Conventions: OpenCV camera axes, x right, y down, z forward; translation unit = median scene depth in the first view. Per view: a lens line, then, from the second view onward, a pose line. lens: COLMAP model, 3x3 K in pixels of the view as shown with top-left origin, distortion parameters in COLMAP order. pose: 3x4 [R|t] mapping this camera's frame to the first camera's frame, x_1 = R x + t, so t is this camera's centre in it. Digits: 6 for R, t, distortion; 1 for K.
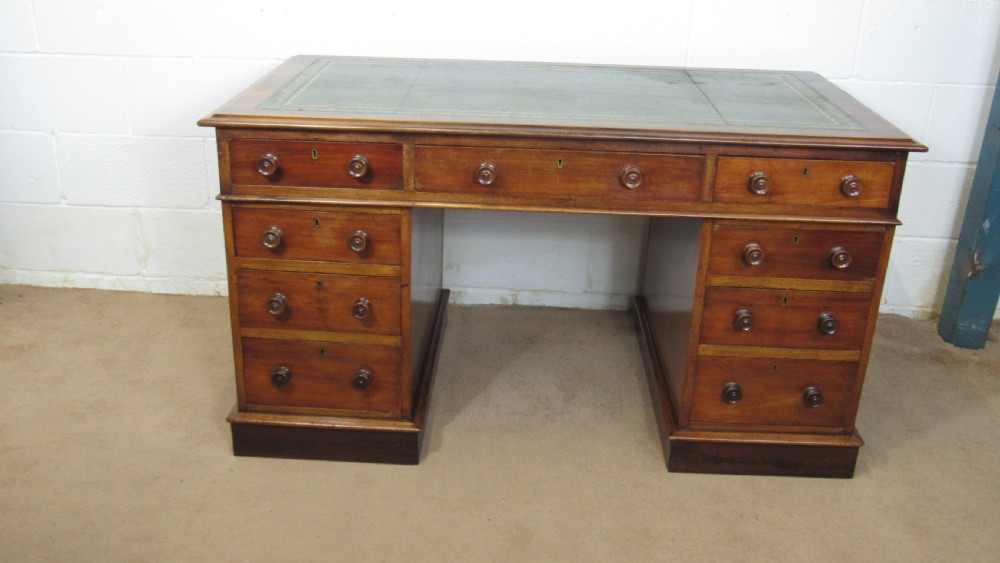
lens RADIAL K [[926.9, 0, 500.0], [0, 926.9, 281.5], [0, 0, 1]] dist [-0.048376, 0.016552]
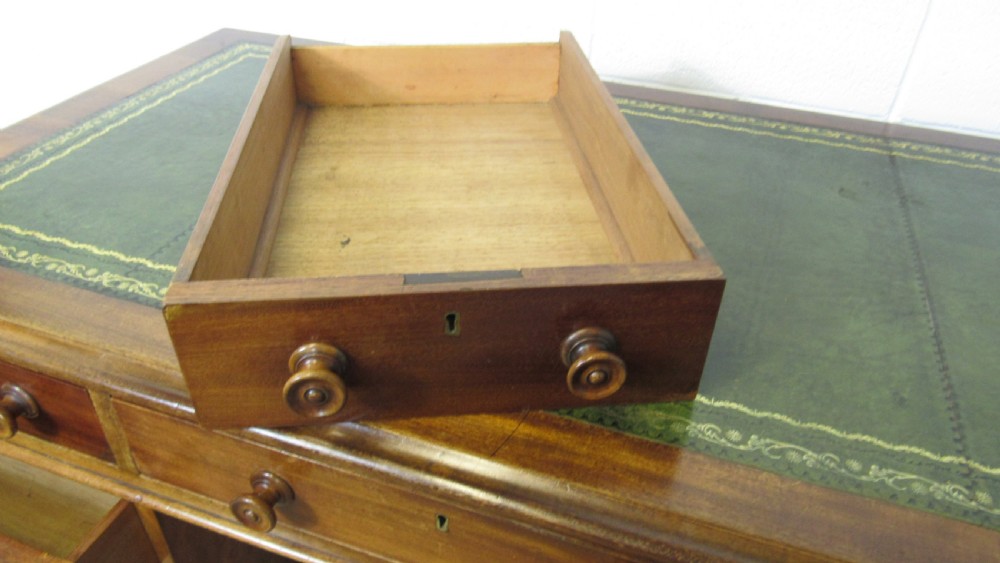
lens RADIAL K [[714.4, 0, 500.0], [0, 714.4, 281.5], [0, 0, 1]] dist [-0.028347, 0.007792]
pose [[0.958133, 0.170047, -0.230357, 0.127258], [-0.115735, 0.965894, 0.231632, -0.270790], [0.261889, -0.195274, 0.945136, 0.713659]]
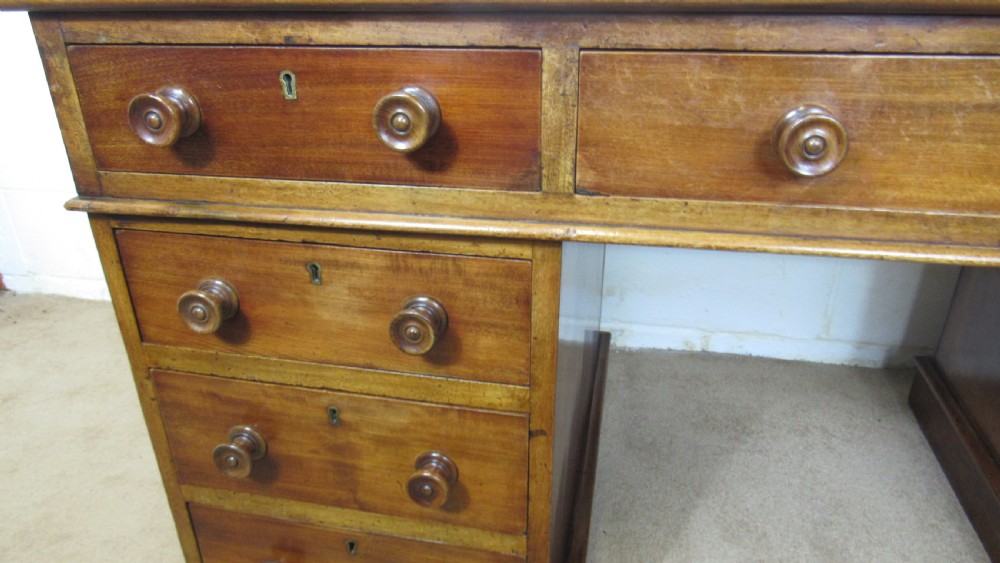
lens RADIAL K [[714.4, 0, 500.0], [0, 714.4, 281.5], [0, 0, 1]] dist [-0.028347, 0.007792]
pose [[0.986483, 0.030528, -0.160993, -0.072256], [-0.021683, 0.998172, 0.056412, -0.076358], [0.162421, -0.052159, 0.985342, 0.703503]]
